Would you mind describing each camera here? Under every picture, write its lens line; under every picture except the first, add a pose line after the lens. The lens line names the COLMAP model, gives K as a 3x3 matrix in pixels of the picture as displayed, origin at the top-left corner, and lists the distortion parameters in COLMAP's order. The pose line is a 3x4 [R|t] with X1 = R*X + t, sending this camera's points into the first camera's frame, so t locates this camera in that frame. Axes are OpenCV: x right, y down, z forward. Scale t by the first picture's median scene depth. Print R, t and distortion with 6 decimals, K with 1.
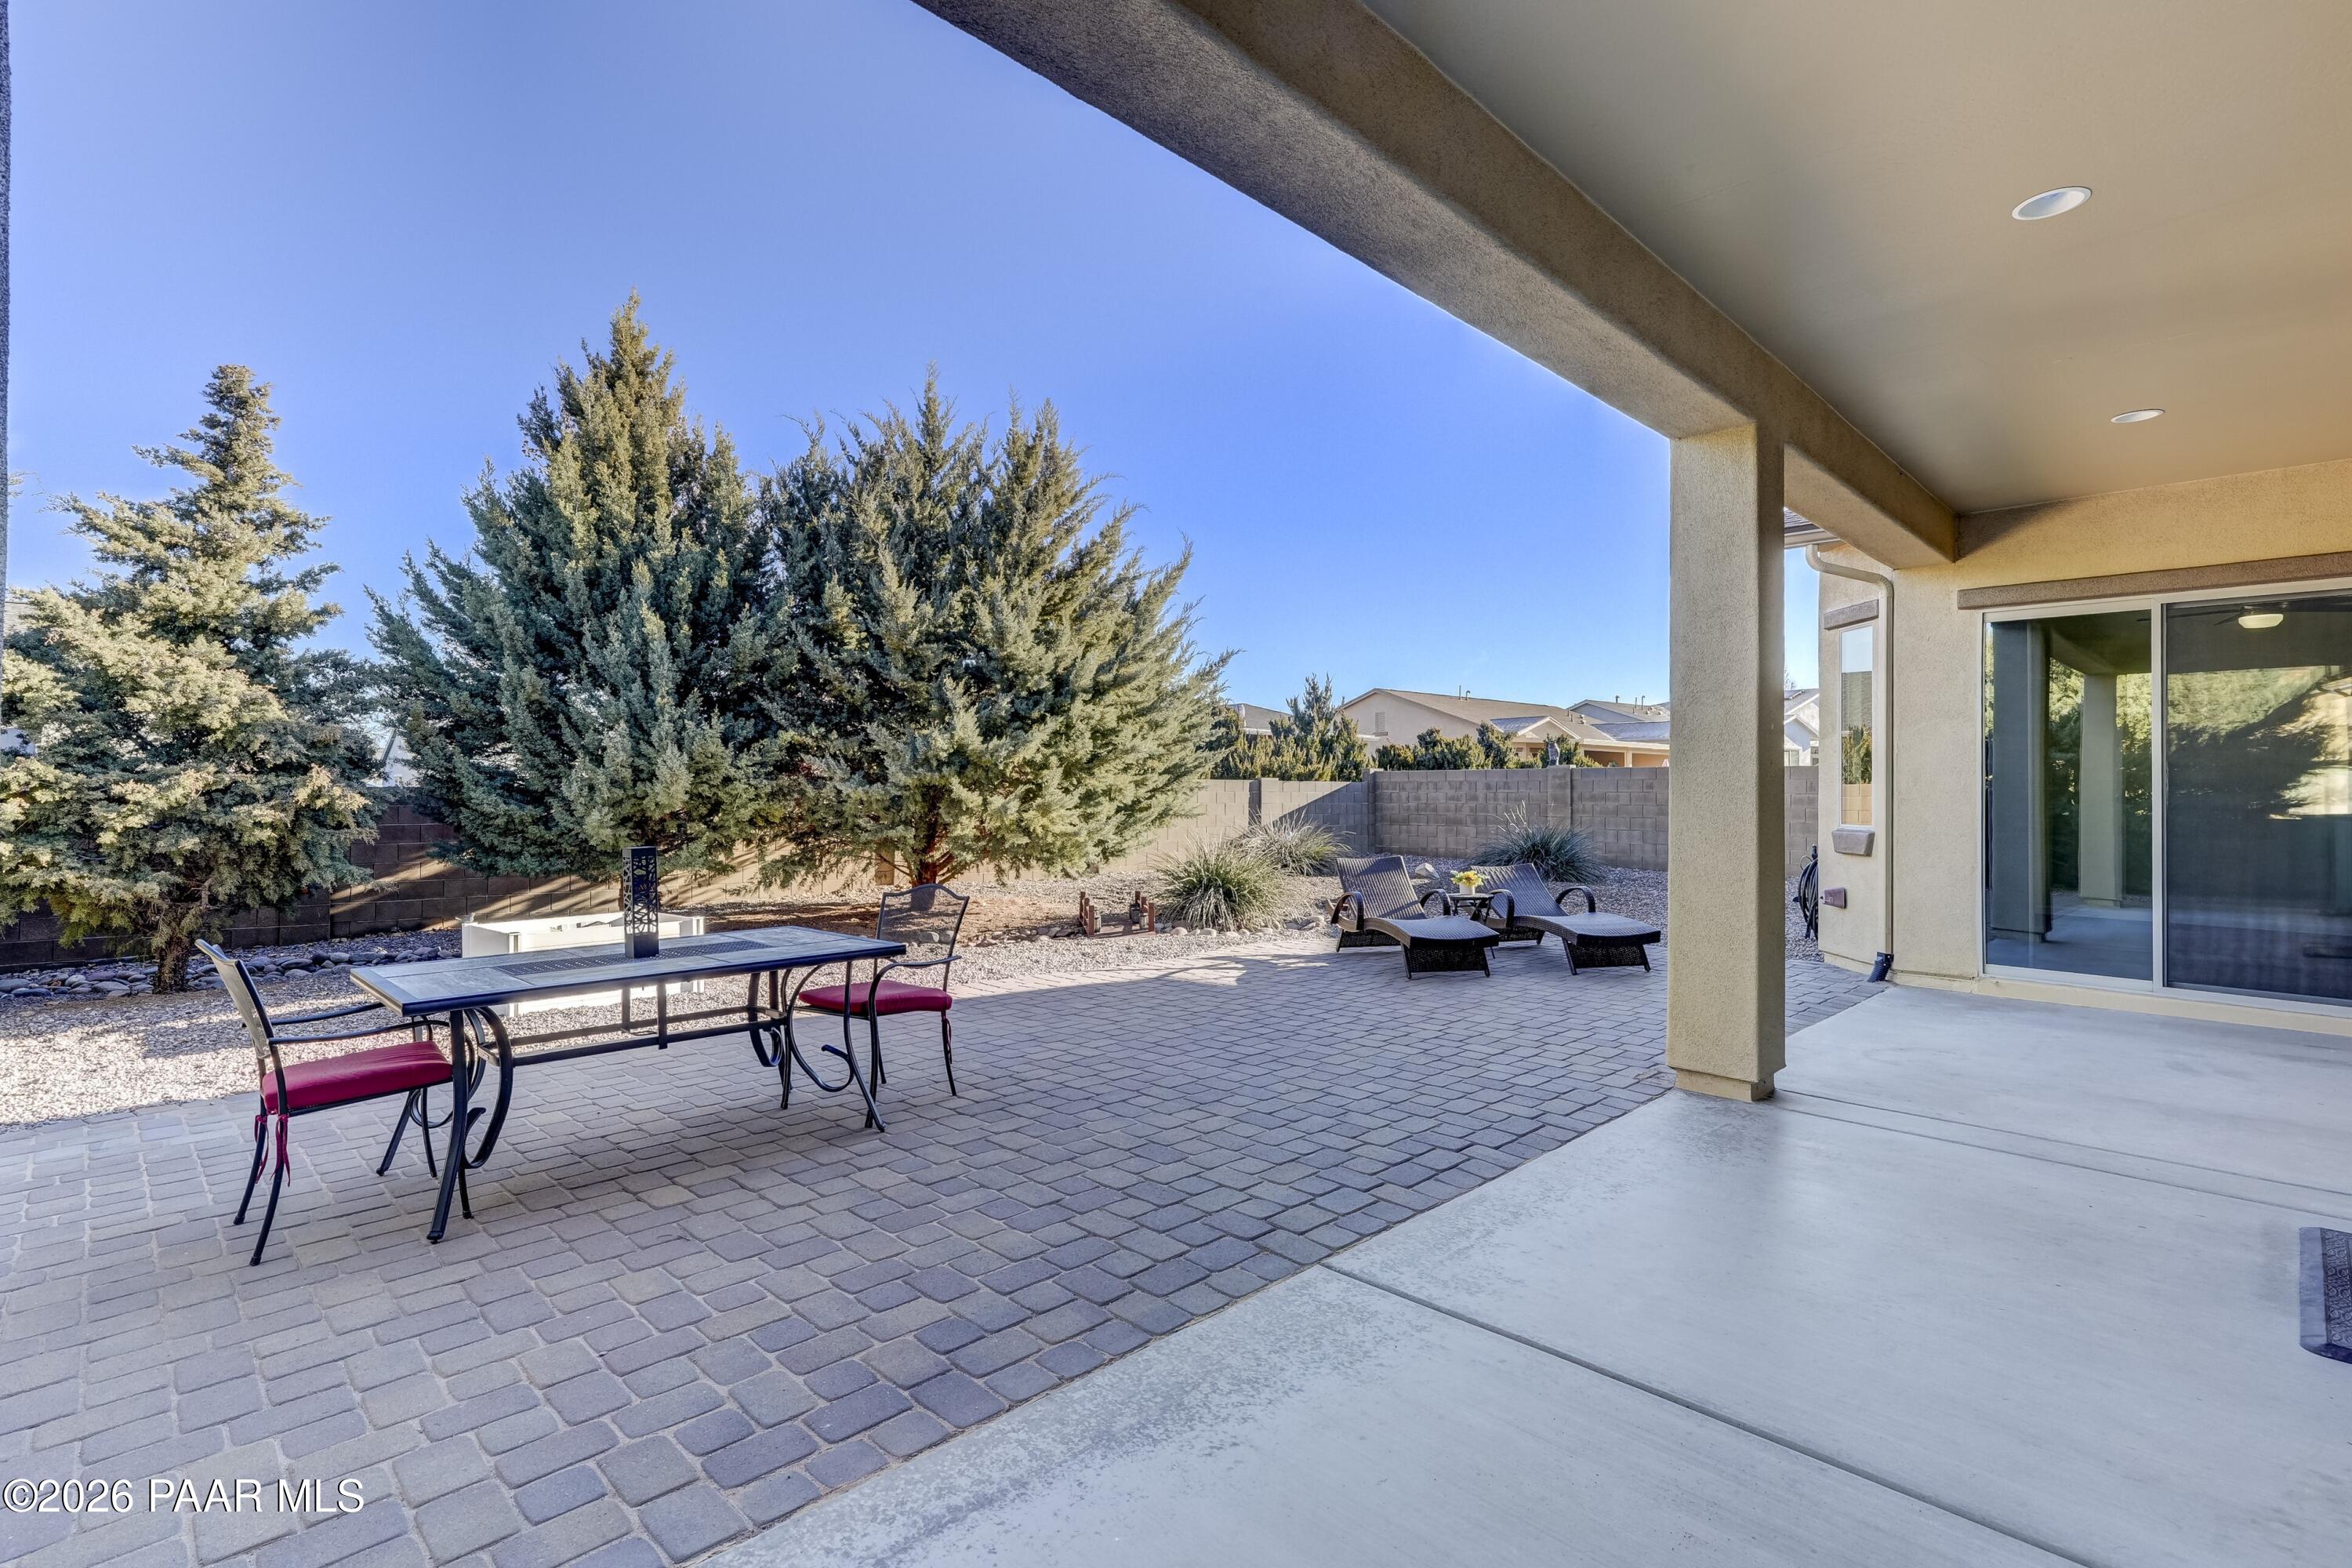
lens RADIAL K [[1074.5, 0, 1173.4], [0, 1074.5, 764.3], [0, 0, 1]] dist [-0.015578, 0.017258]
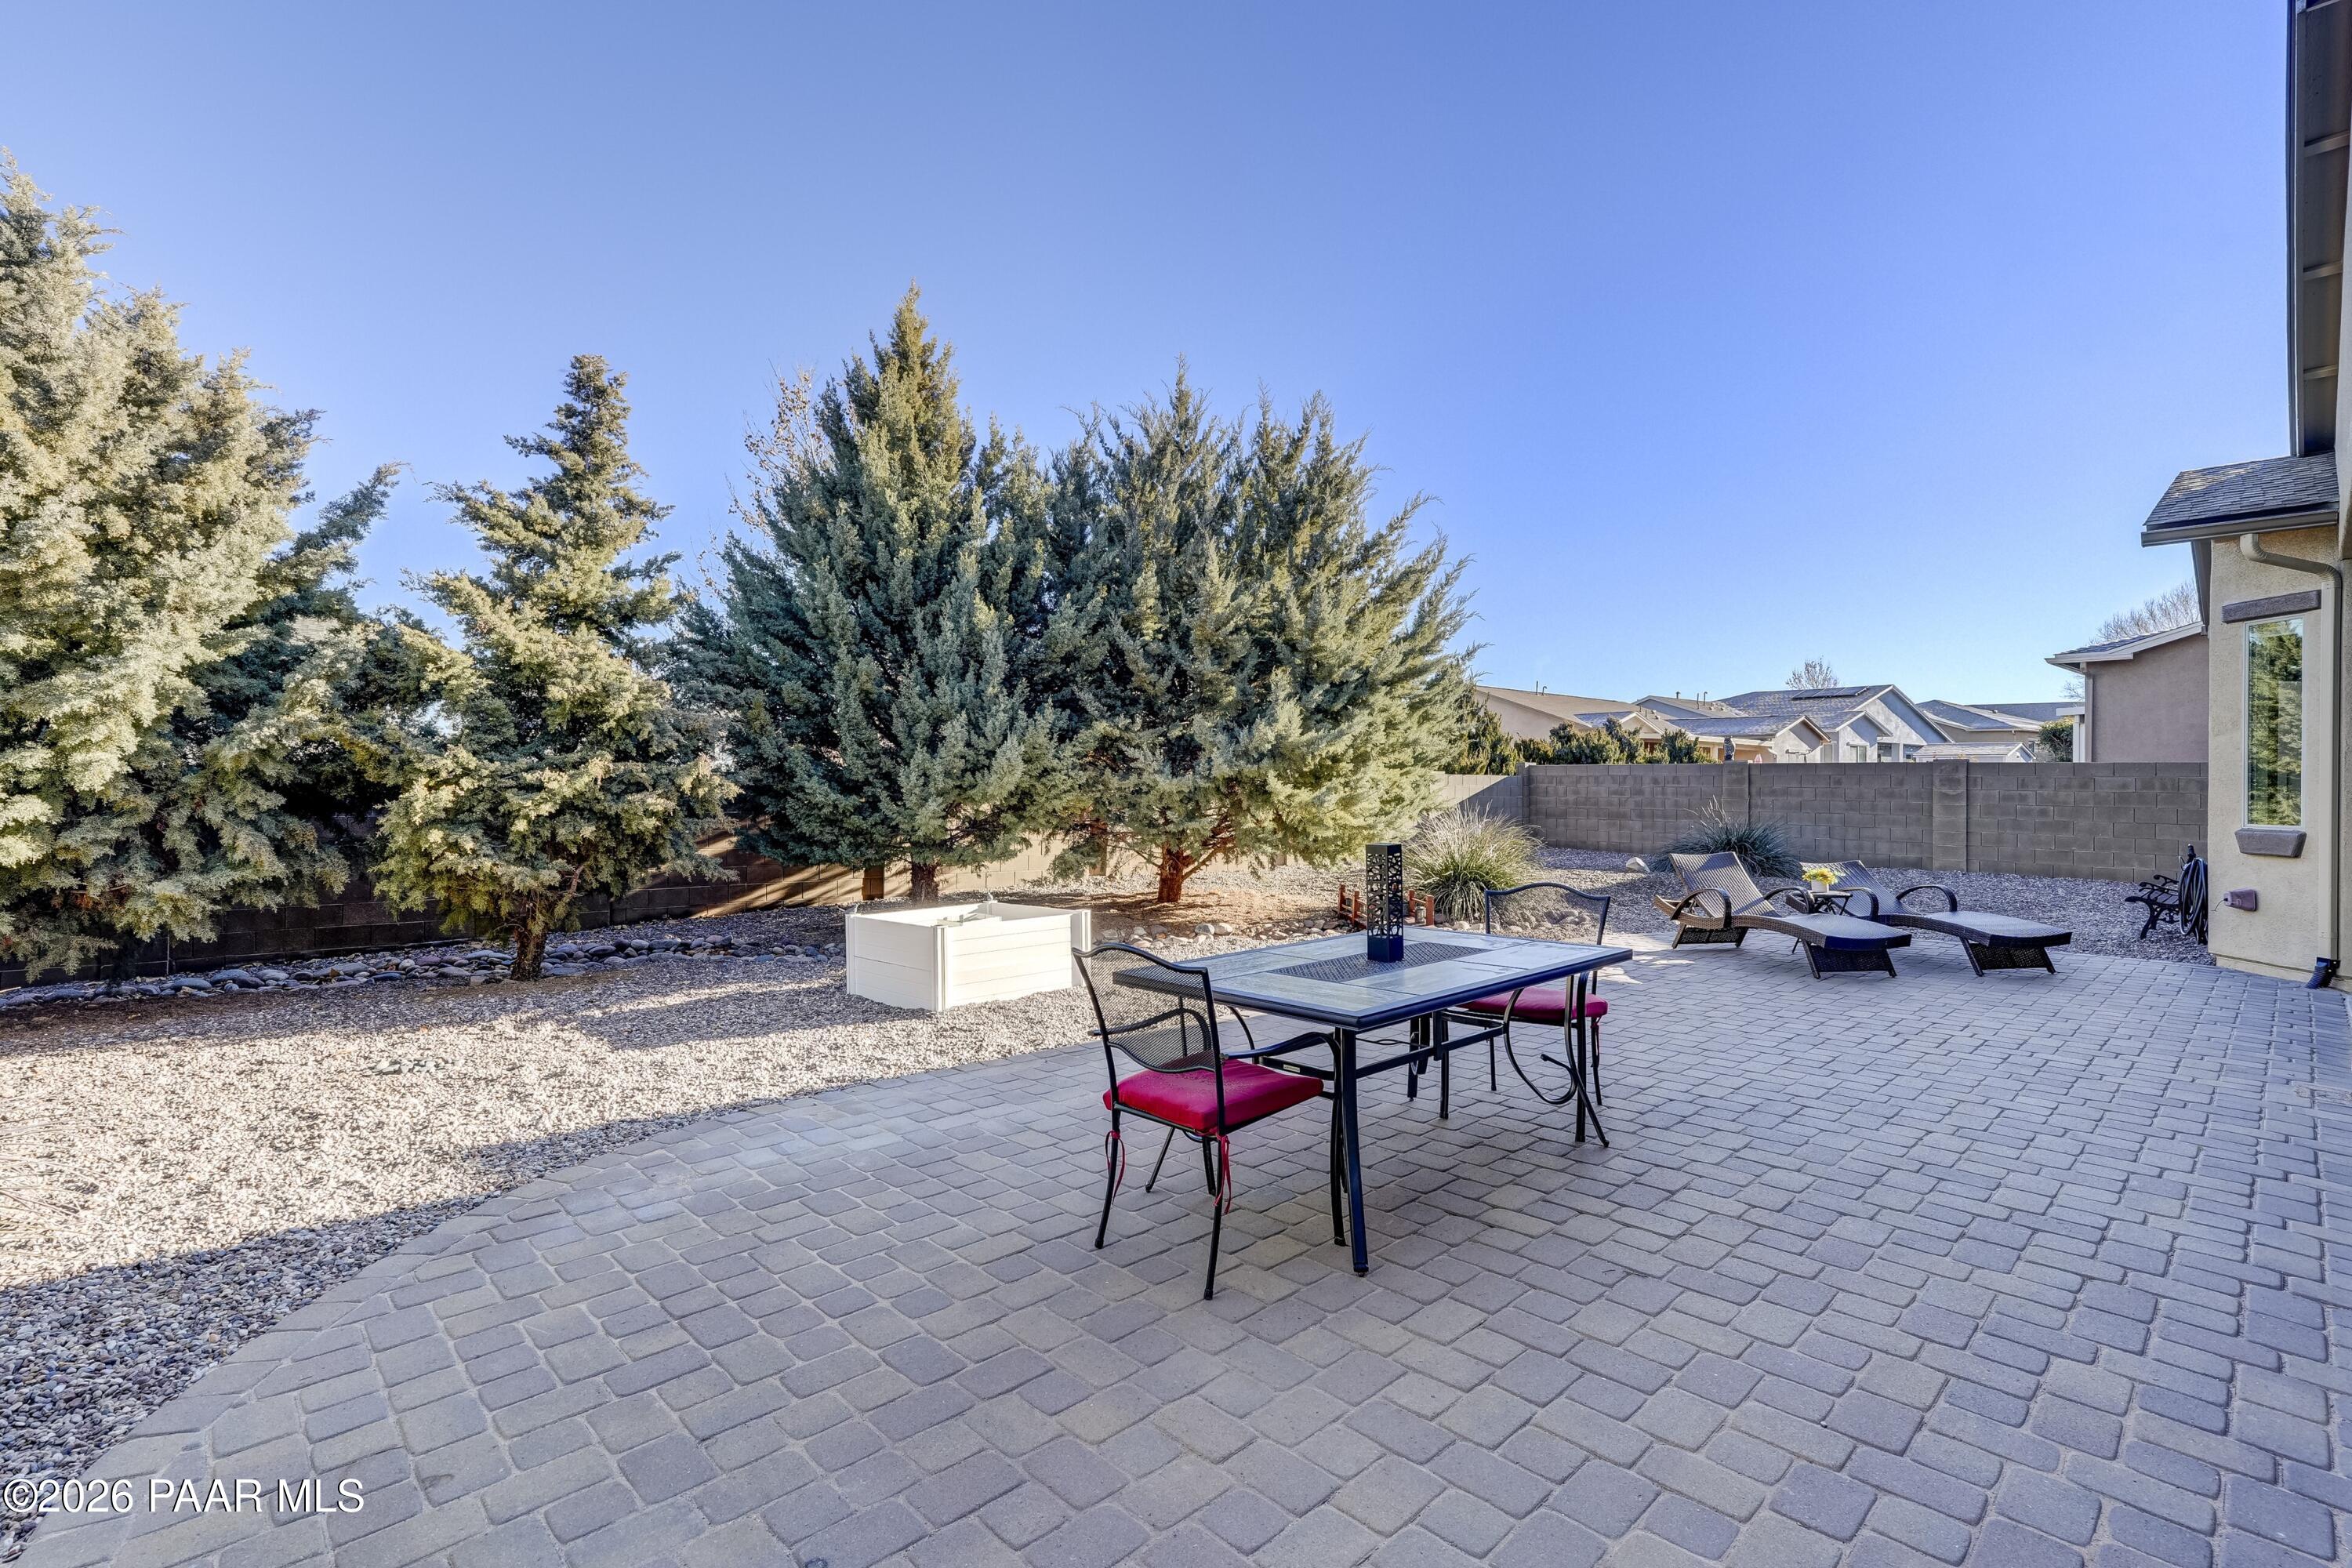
lens RADIAL K [[1043.7, 0, 1186.7], [0, 1043.7, 757.3], [0, 0, 1]] dist [-0.008061, 0.009360]
pose [[0.999802, 0.005373, -0.019144, -0.282660], [-0.005363, 0.999985, 0.000569, 0.000871], [0.019146, -0.000466, 0.999817, 0.035320]]
